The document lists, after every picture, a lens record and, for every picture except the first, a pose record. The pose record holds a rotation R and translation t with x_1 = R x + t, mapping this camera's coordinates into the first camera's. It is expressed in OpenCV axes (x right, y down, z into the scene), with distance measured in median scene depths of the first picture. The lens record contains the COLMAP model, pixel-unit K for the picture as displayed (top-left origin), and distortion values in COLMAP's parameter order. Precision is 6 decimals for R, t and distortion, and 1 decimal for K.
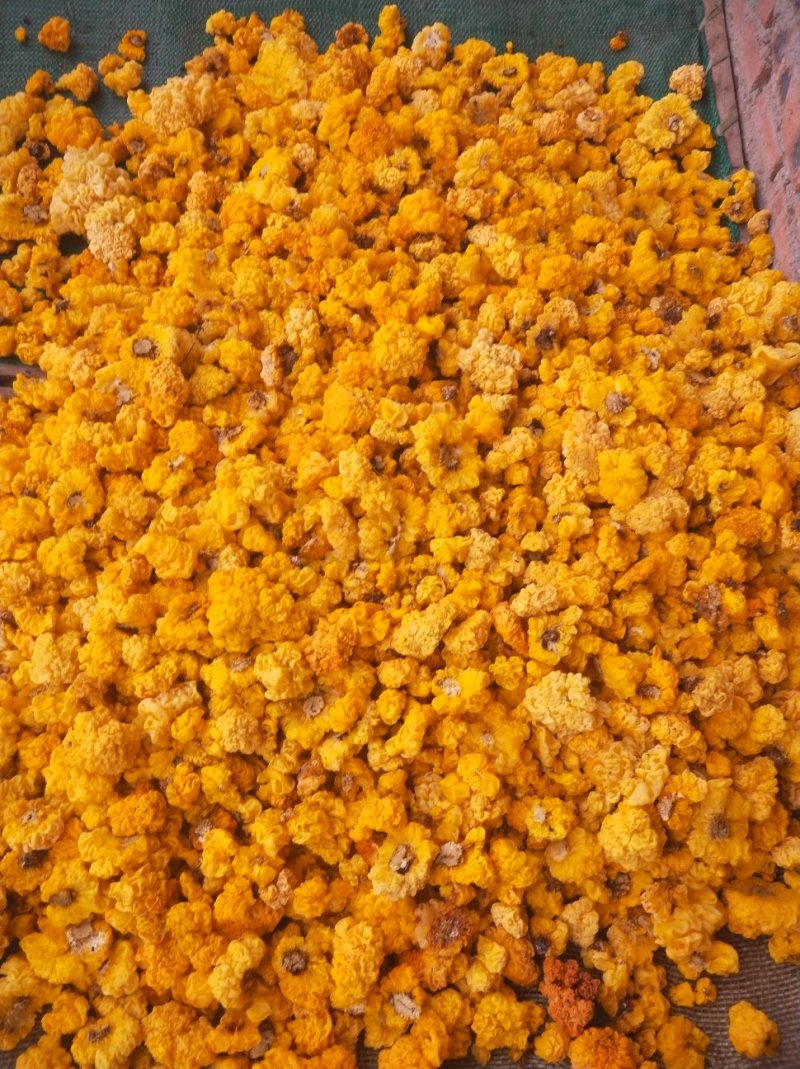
lens RADIAL K [[859.6, 0, 398.7], [0, 859.6, 535.3], [0, 0, 1]] dist [0.016445, 0.003132]
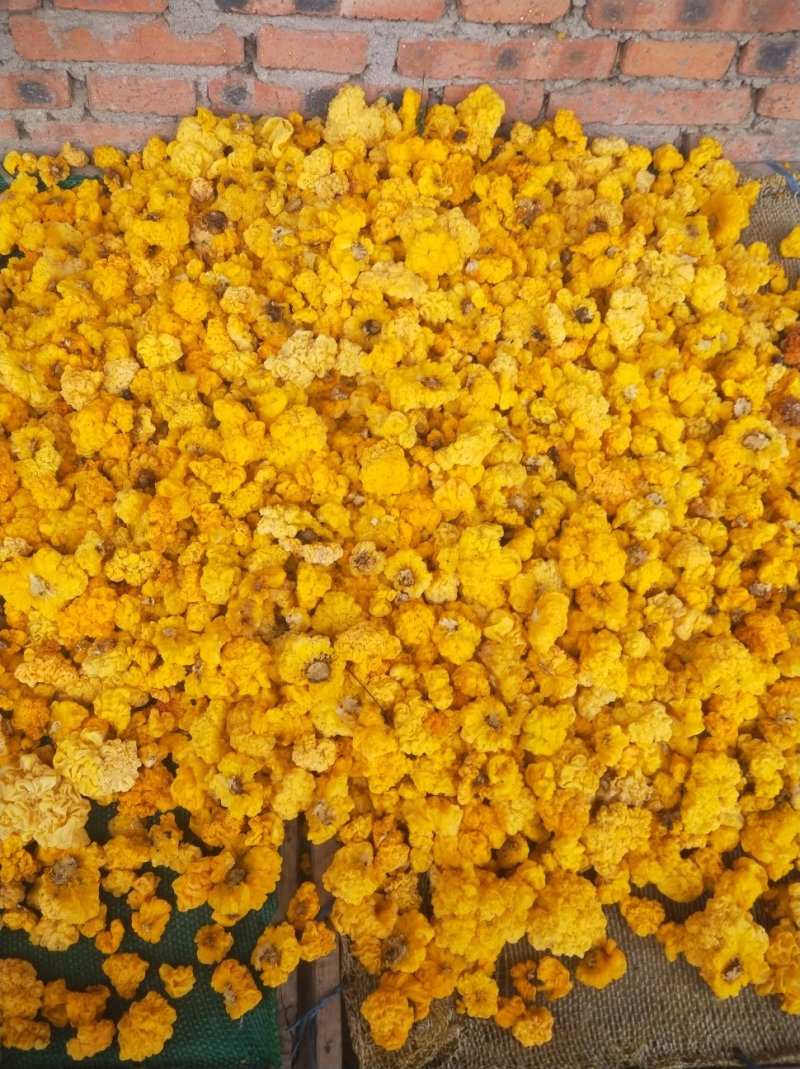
lens RADIAL K [[859.6, 0, 398.9], [0, 859.6, 533.7], [0, 0, 1]] dist [0.016445, 0.003132]
pose [[-0.012277, -0.963171, 0.268608, -0.389596], [0.920095, 0.094295, 0.380176, -0.486783], [-0.391503, 0.251812, 0.885052, 0.095555]]
